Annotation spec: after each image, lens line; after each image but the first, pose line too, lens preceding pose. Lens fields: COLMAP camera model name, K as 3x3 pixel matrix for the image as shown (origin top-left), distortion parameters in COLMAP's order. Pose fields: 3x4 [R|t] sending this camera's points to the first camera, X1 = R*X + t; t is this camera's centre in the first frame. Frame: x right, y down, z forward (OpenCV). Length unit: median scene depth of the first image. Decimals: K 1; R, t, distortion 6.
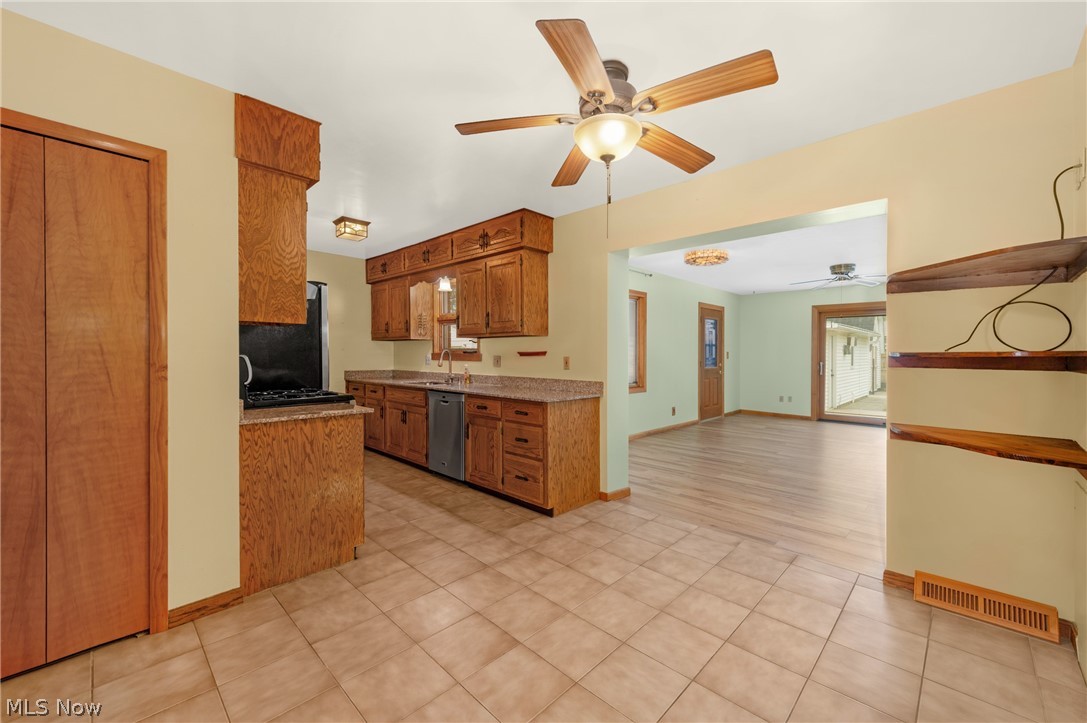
lens RADIAL K [[430.4, 0, 555.2], [0, 430.4, 357.8], [0, 0, 1]] dist [0.003100, 0.000043]
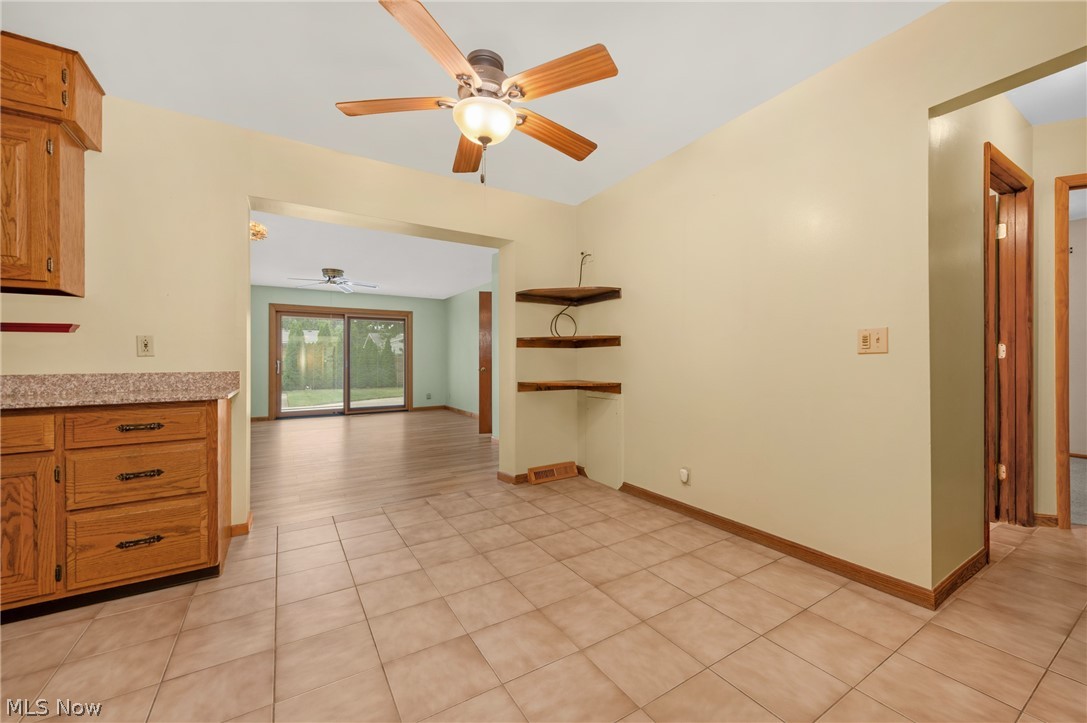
lens RADIAL K [[430.4, 0, 555.2], [0, 430.4, 357.8], [0, 0, 1]] dist [0.003100, 0.000043]
pose [[0.238812, 0.000009, 0.971066, -0.604969], [0.017073, 0.999845, -0.004208, 0.057220], [-0.970916, 0.017584, 0.238774, 0.391882]]
